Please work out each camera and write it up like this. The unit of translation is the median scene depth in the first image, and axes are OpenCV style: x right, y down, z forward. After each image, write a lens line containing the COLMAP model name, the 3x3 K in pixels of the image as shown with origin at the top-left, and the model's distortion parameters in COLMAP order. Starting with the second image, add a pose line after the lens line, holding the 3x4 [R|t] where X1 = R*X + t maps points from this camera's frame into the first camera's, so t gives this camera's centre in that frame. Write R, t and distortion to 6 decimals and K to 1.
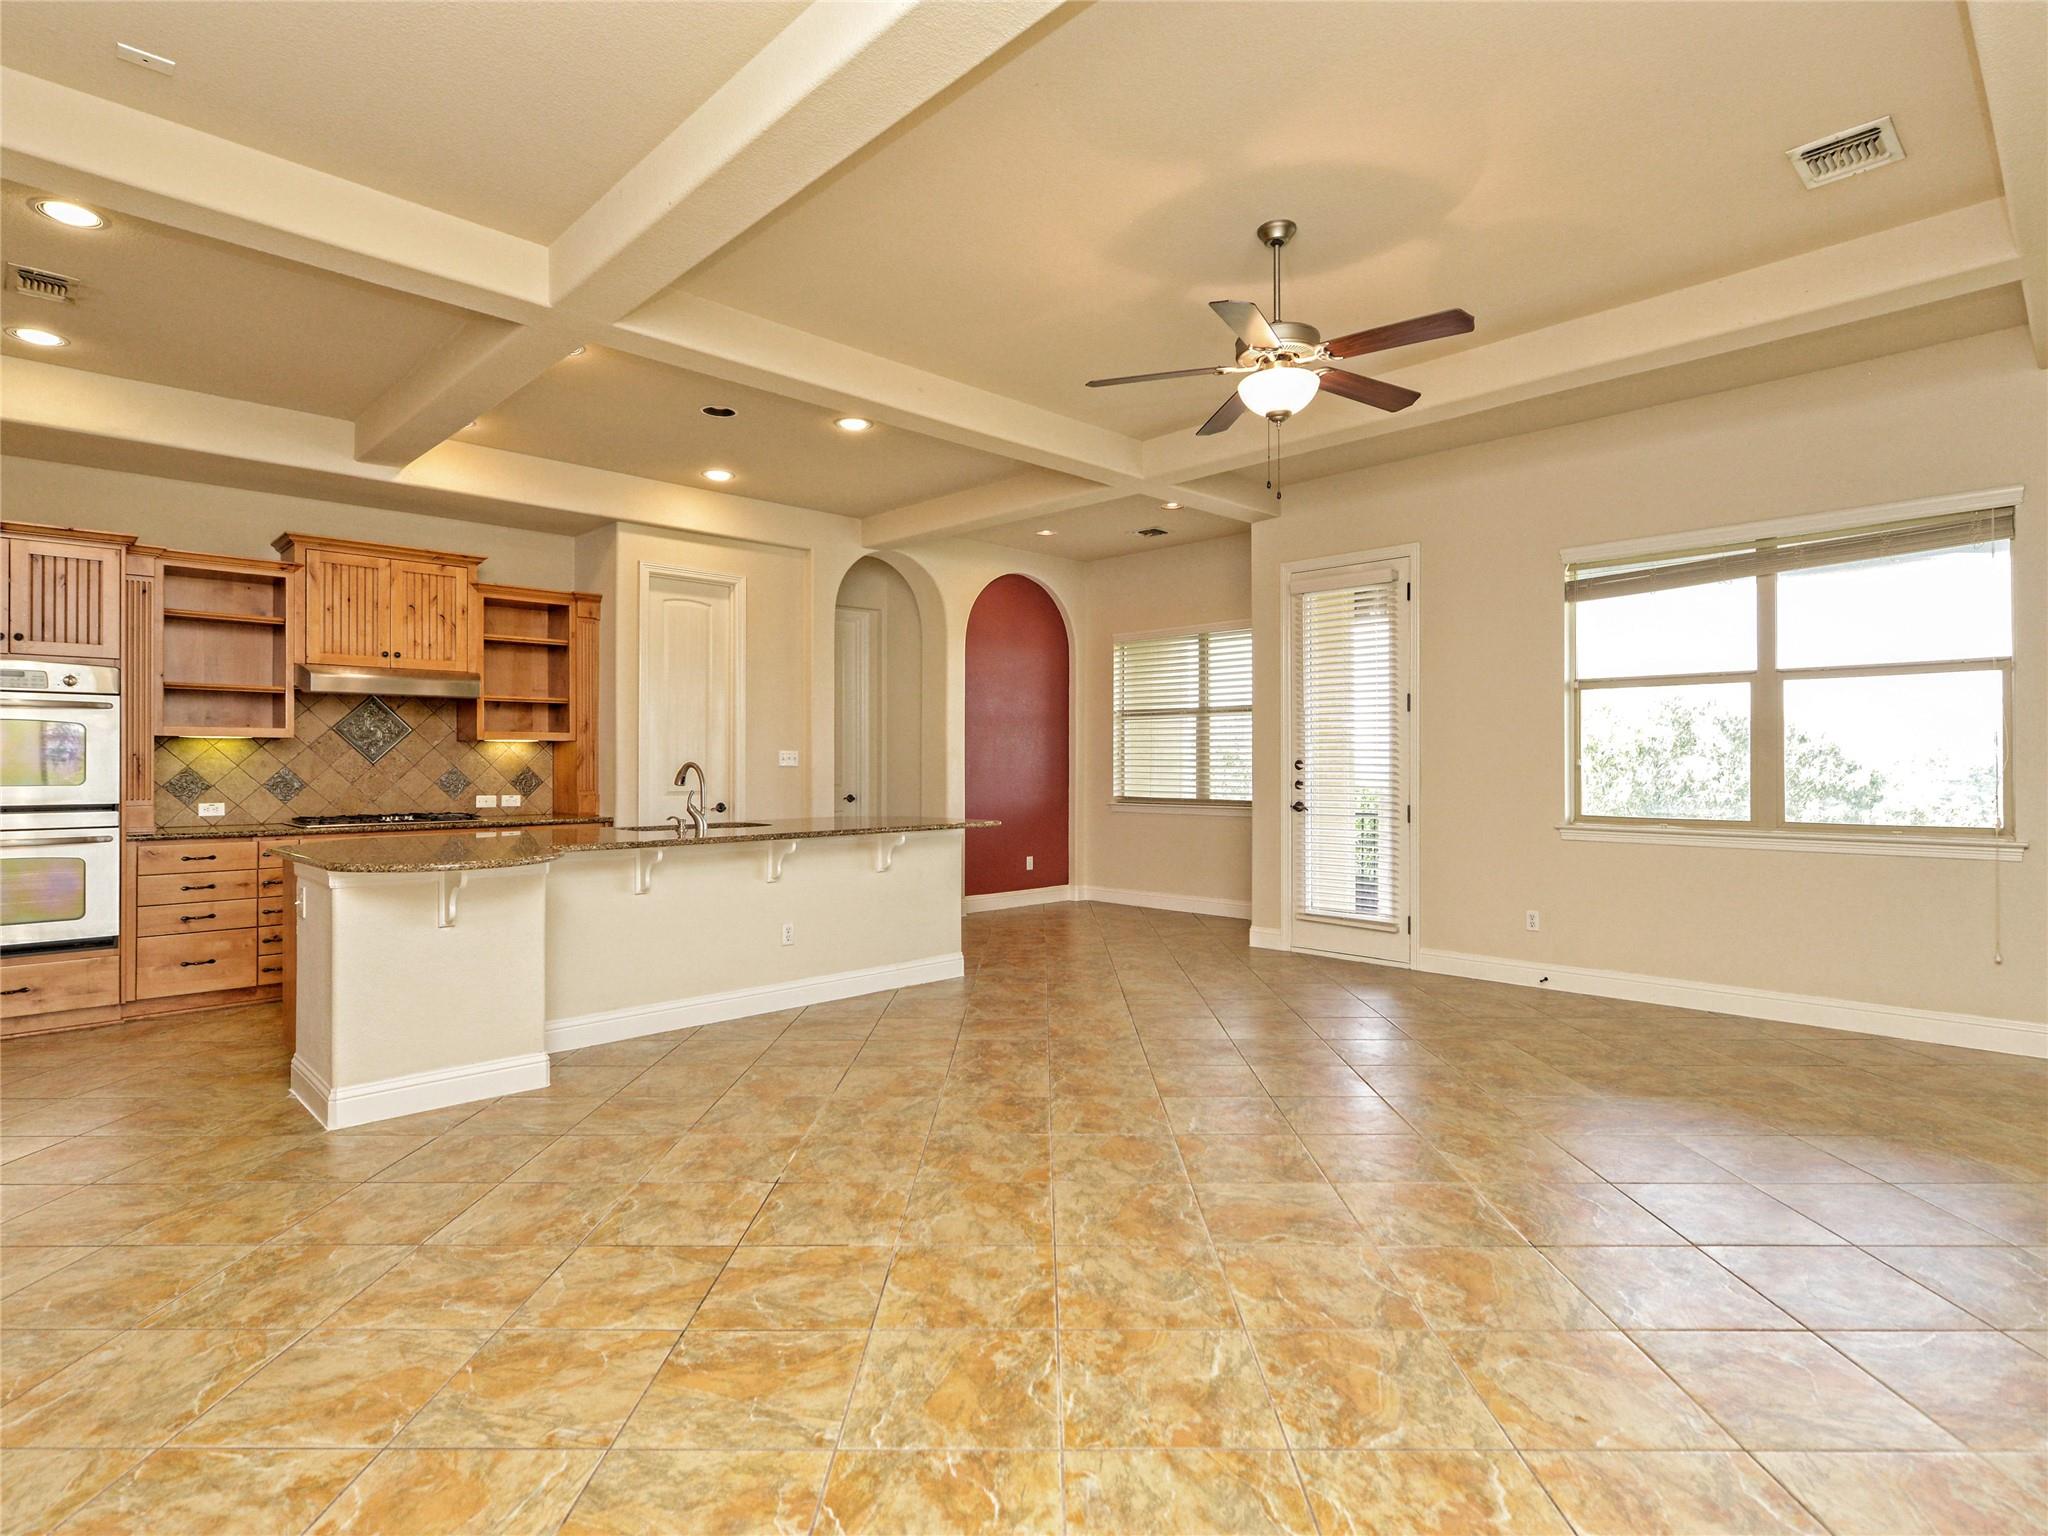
lens RADIAL K [[1061.4, 0, 1032.2], [0, 1061.4, 760.7], [0, 0, 1]] dist [0.004529, -0.000548]
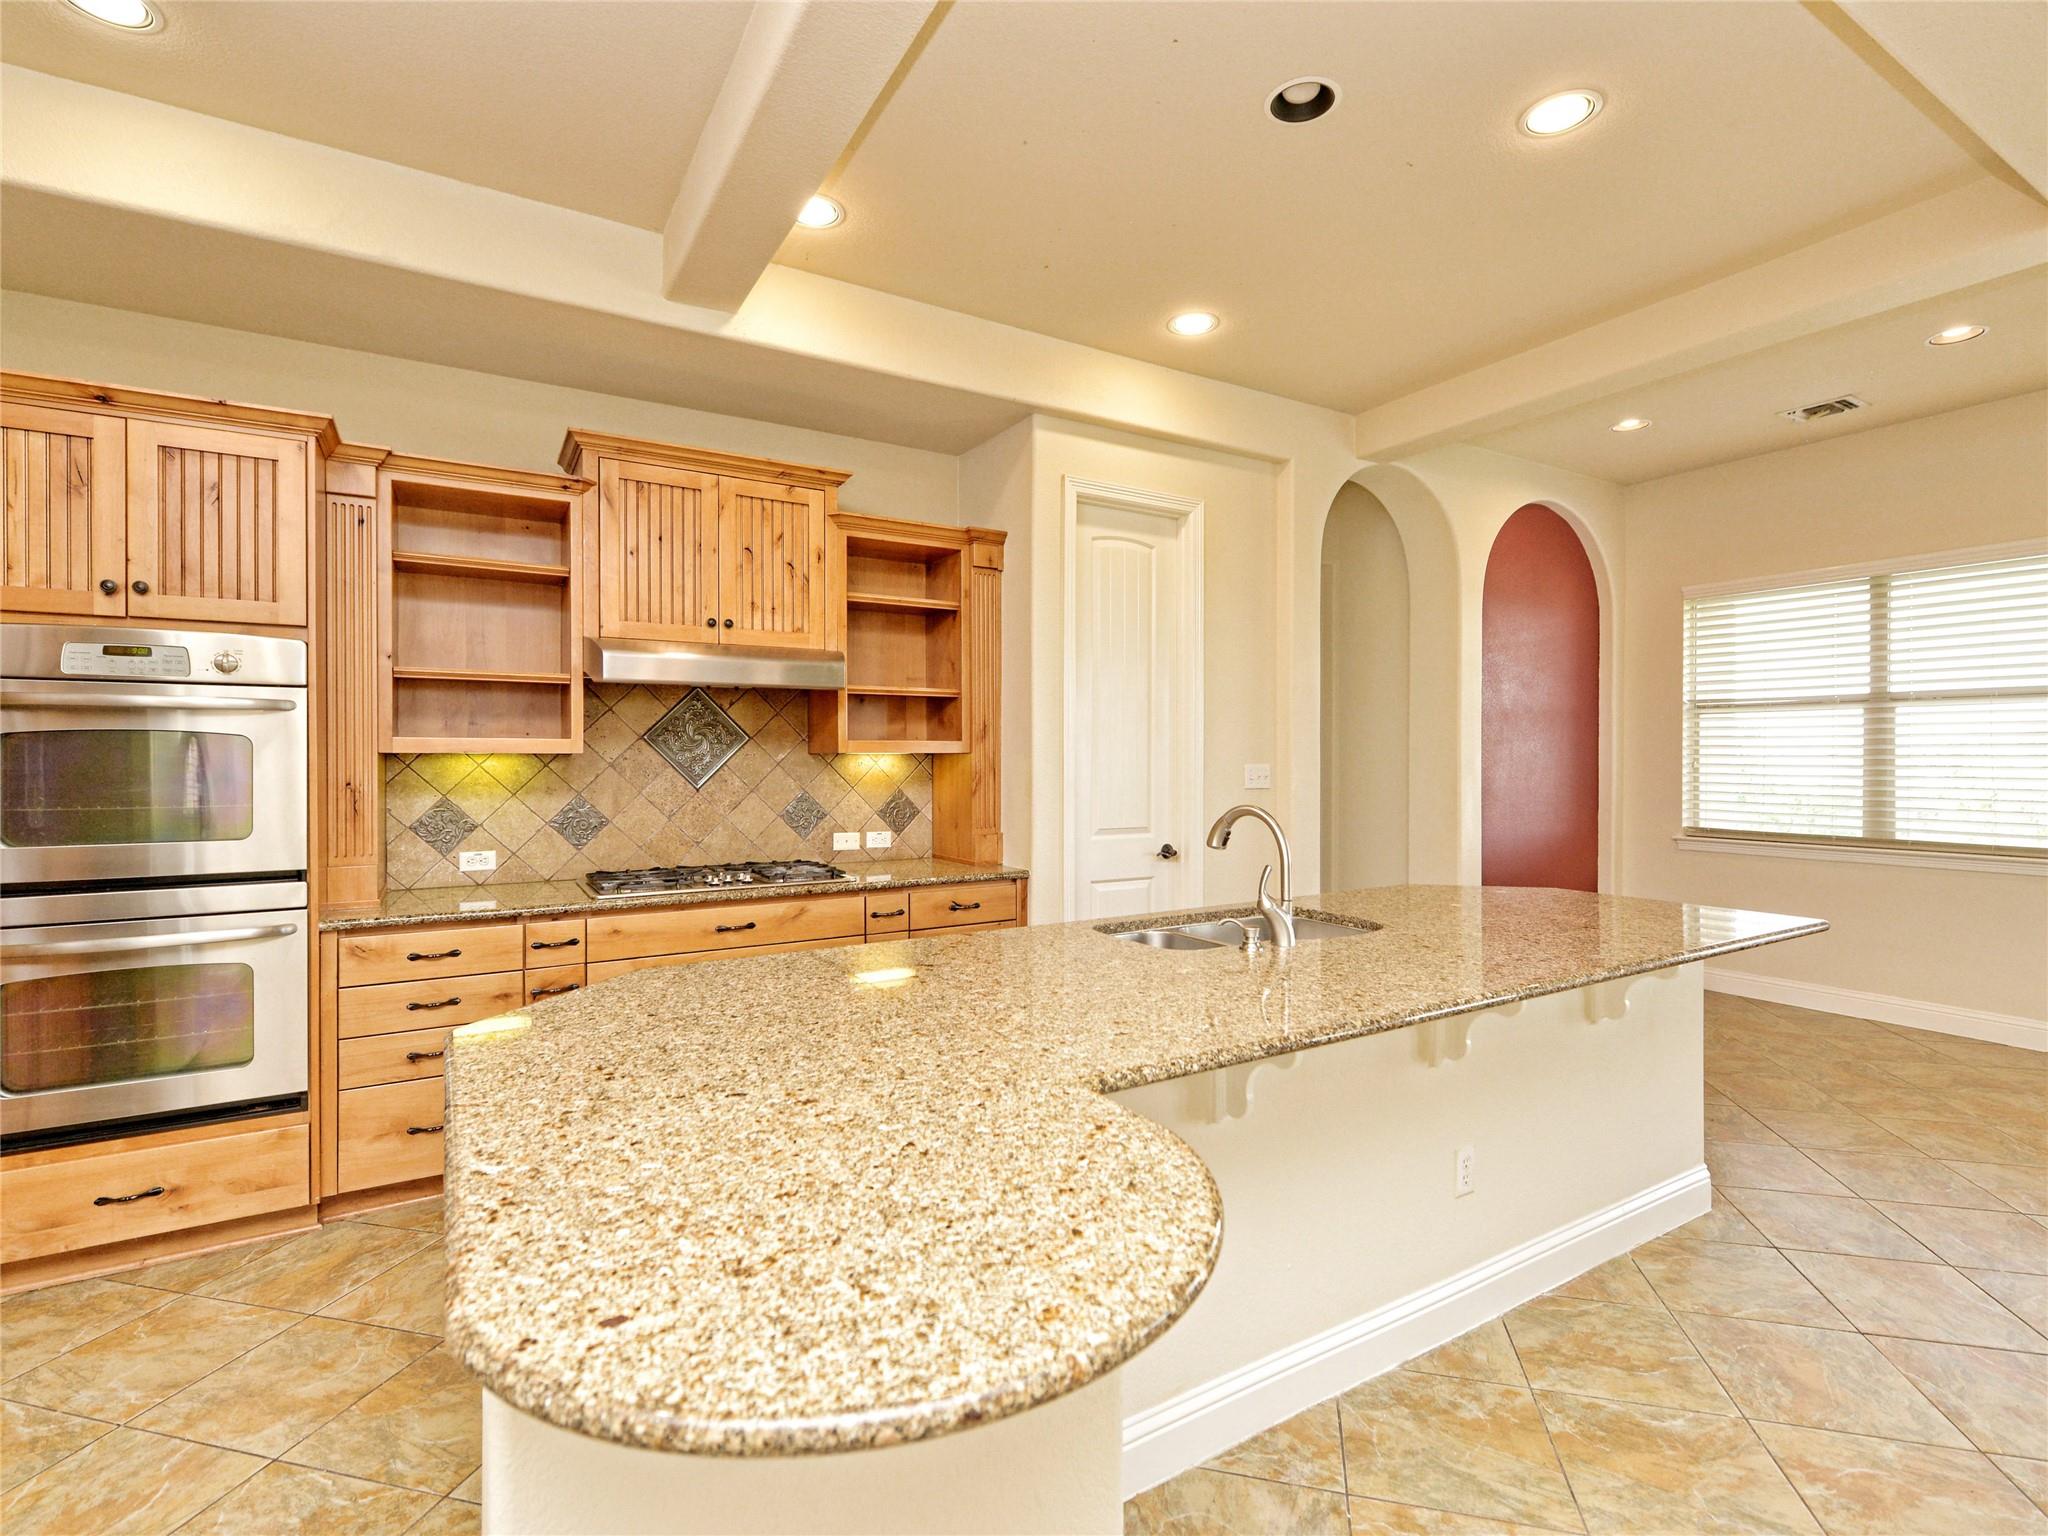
lens RADIAL K [[961.6, 0, 1038.5], [0, 961.6, 763.1], [0, 0, 1]] dist [0.005793, -0.001846]
pose [[0.972424, 0.002256, -0.233209, -0.294825], [0.000048, 0.999951, 0.009875, -0.021778], [0.233220, -0.009614, 0.972376, 0.504621]]
